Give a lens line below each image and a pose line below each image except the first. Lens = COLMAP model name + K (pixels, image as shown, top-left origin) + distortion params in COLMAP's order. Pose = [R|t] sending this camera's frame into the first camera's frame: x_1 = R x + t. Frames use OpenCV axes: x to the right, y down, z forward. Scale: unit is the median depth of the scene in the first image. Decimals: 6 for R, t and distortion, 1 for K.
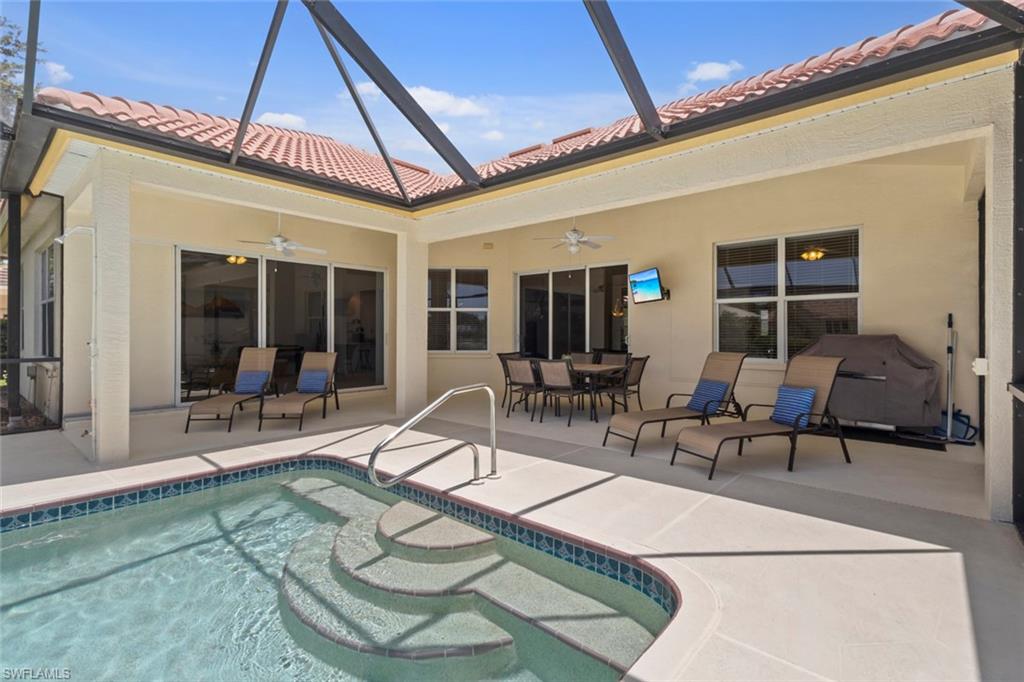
lens RADIAL K [[474.2, 0, 512.7], [0, 474.2, 335.6], [0, 0, 1]] dist [0.003191, 0.001064]
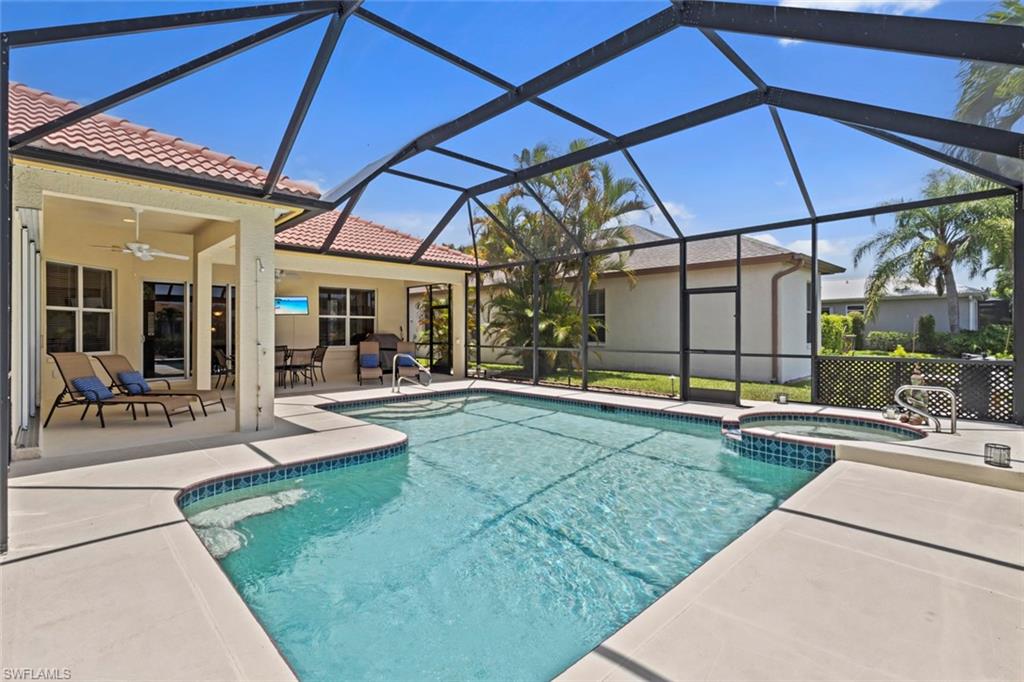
lens RADIAL K [[474.2, 0, 510.9], [0, 474.2, 338.9], [0, 0, 1]] dist [0.003191, 0.001064]
pose [[0.095500, -0.017737, 0.995271, -1.587854], [-0.000797, 0.999840, 0.017894, -0.020685], [-0.995429, -0.002502, 0.095471, 0.080870]]
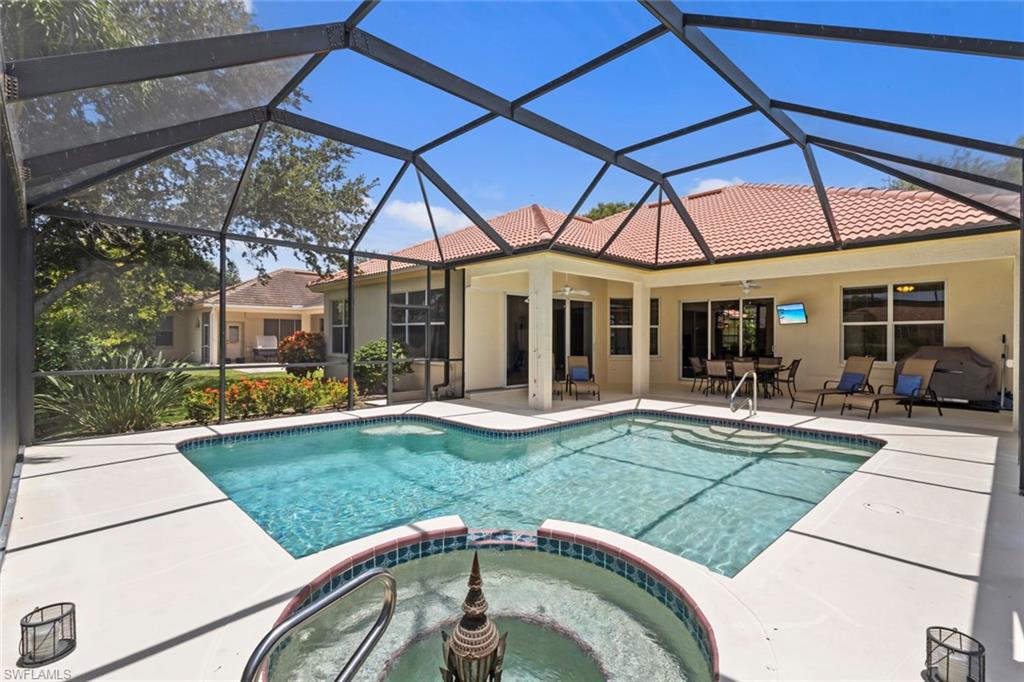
lens RADIAL K [[474.2, 0, 510.0], [0, 474.2, 341.1], [0, 0, 1]] dist [0.003191, 0.001064]
pose [[0.995792, 0.000665, -0.091635, -0.601057], [-0.000495, 0.999998, 0.001878, -0.022260], [0.091636, -0.001825, 0.995791, -0.756651]]
